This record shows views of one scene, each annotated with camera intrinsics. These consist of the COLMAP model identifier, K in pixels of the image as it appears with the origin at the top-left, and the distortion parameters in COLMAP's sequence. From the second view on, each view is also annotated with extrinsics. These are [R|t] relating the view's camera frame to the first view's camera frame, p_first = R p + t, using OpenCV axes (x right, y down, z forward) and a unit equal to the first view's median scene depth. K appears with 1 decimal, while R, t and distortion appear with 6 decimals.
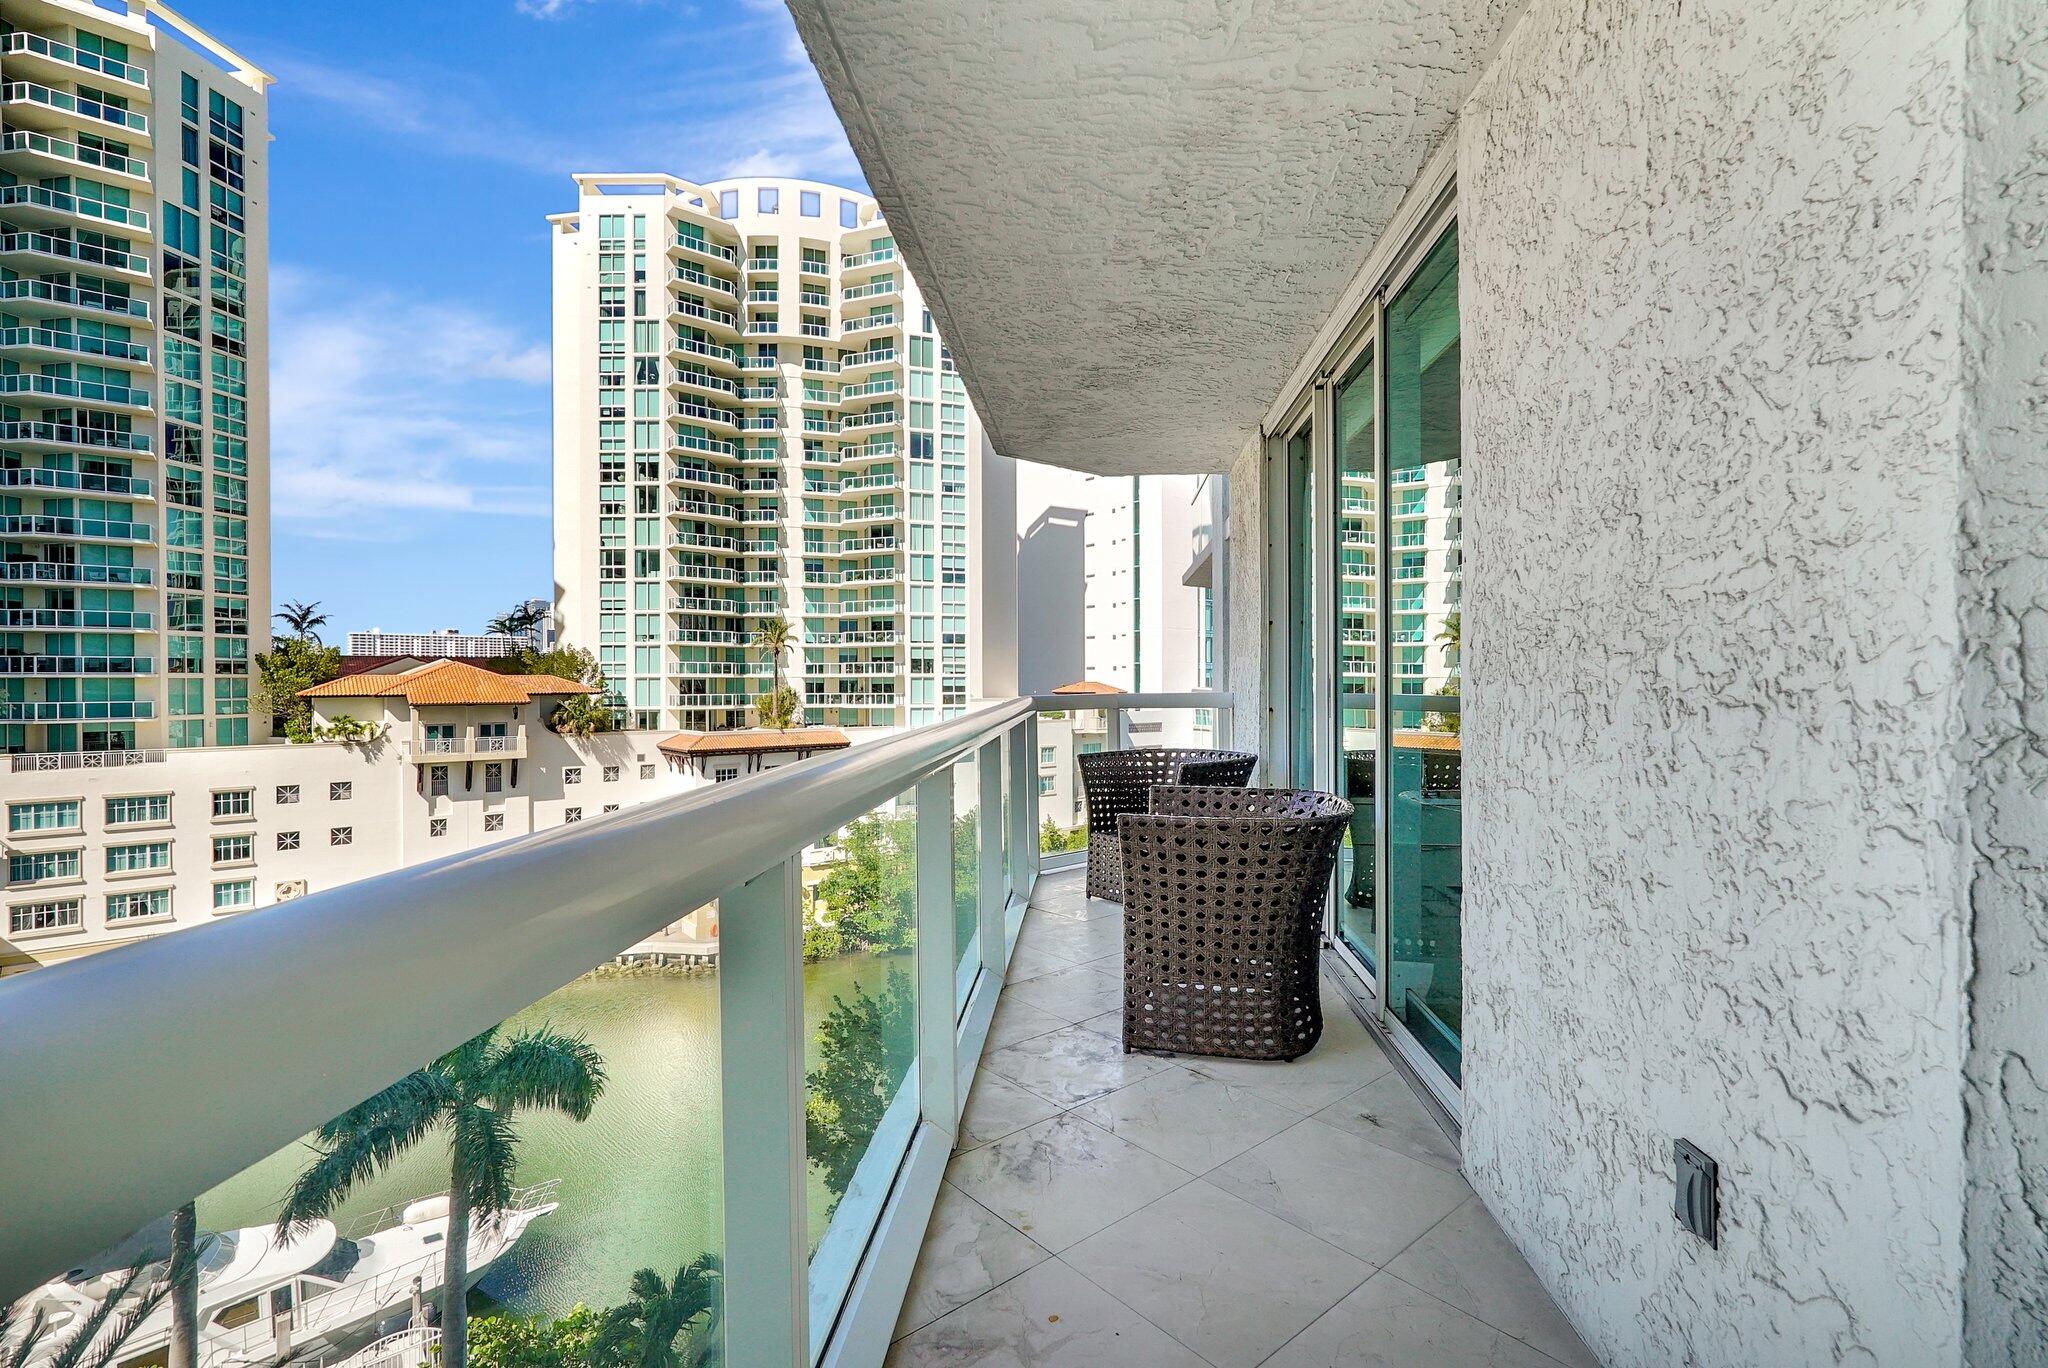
lens RADIAL K [[940.7, 0, 1042.8], [0, 940.7, 678.4], [0, 0, 1]] dist [-0.016072, 0.008546]
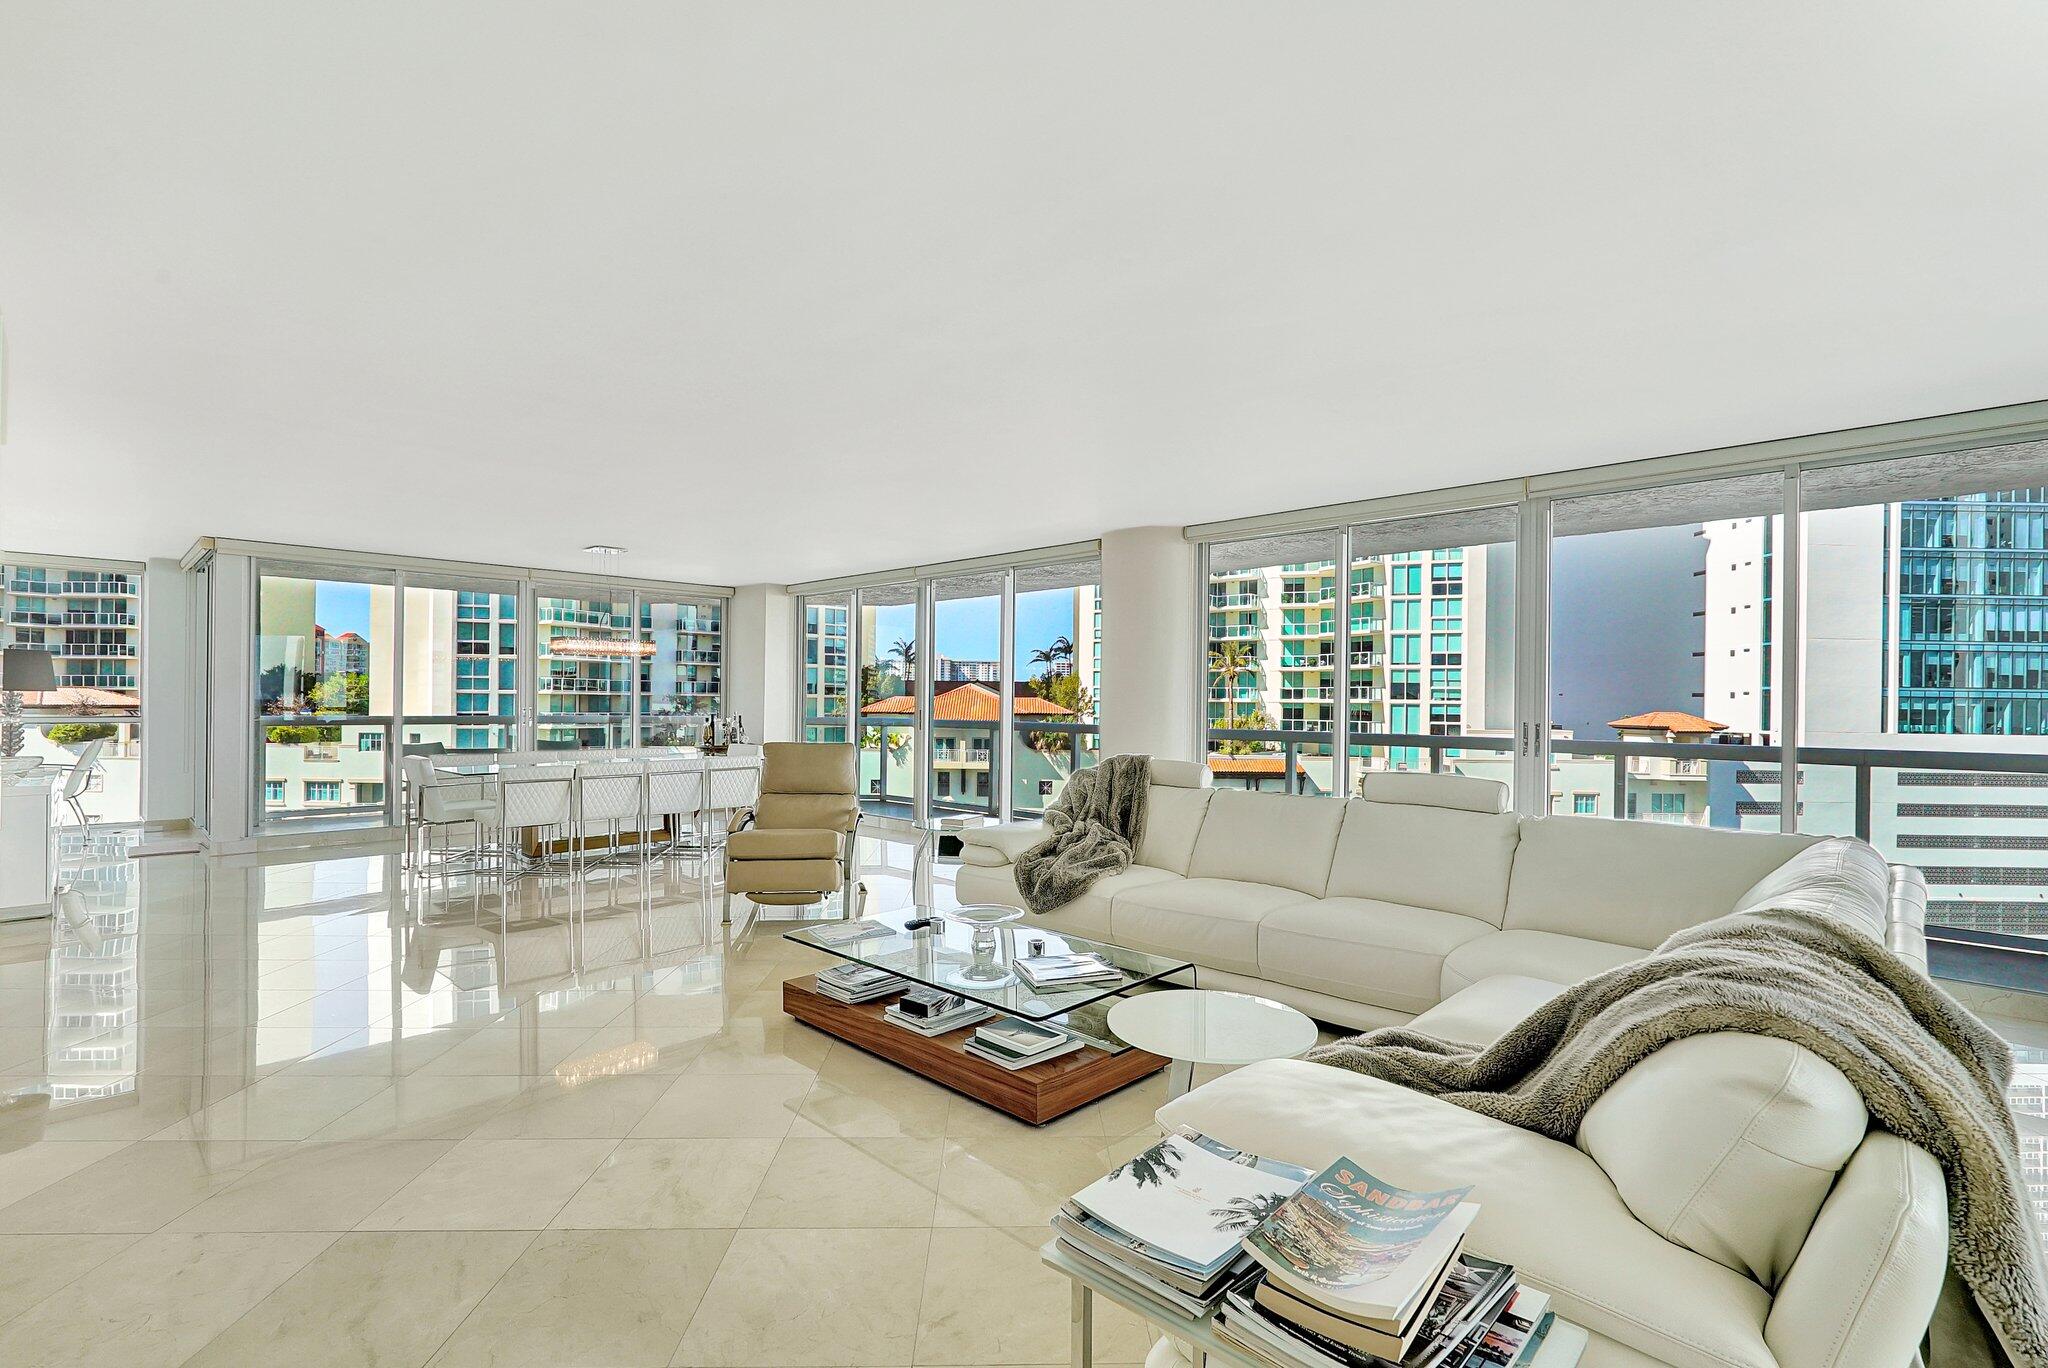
lens RADIAL K [[940.7, 0, 1031.6], [0, 940.7, 692.5], [0, 0, 1]] dist [-0.016072, 0.008546]
pose [[0.765117, 0.004750, -0.643874, 0.180612], [-0.012185, 0.999901, -0.007103, -0.001274], [0.643776, 0.013280, 0.765099, 0.105755]]
